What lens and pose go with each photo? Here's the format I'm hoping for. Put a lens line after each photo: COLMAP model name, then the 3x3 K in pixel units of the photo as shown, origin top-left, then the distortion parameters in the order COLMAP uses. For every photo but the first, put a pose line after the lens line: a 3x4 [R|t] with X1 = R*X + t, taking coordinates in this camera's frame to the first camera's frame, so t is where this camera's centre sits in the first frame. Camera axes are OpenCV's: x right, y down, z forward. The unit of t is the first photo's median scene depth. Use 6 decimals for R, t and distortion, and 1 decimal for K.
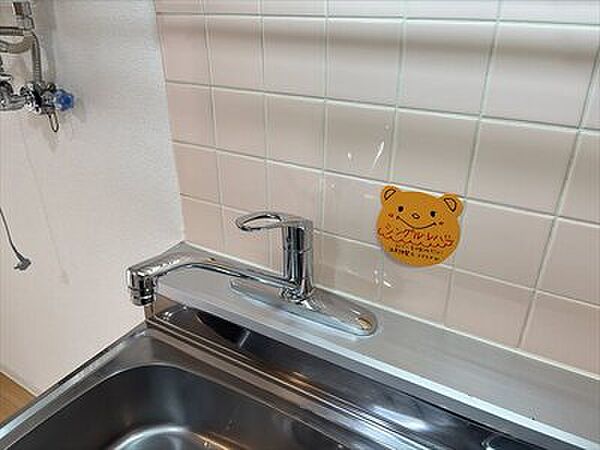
lens RADIAL K [[452.3, 0, 300.0], [0, 452.3, 225.0], [0, 0, 1]] dist [0.002997, 0.002879]
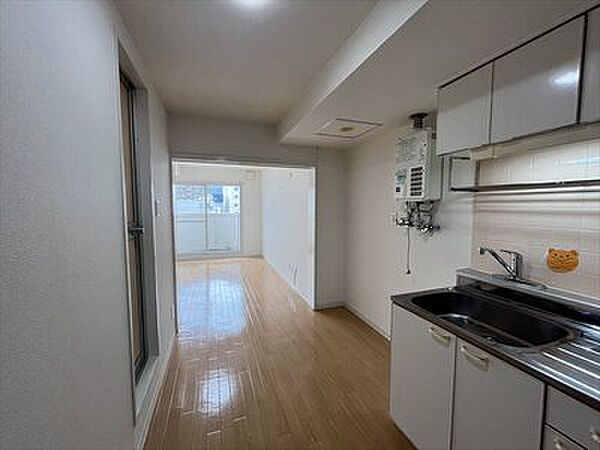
lens RADIAL K [[239.8, 0, 300.0], [0, 239.8, 225.0], [0, 0, 1]] dist [-0.006555, 0.000189]
pose [[0.768637, 0.046211, -0.638014, -0.145468], [-0.276925, 0.923121, -0.266759, 0.777418], [0.576637, 0.381722, 0.722342, -1.589458]]
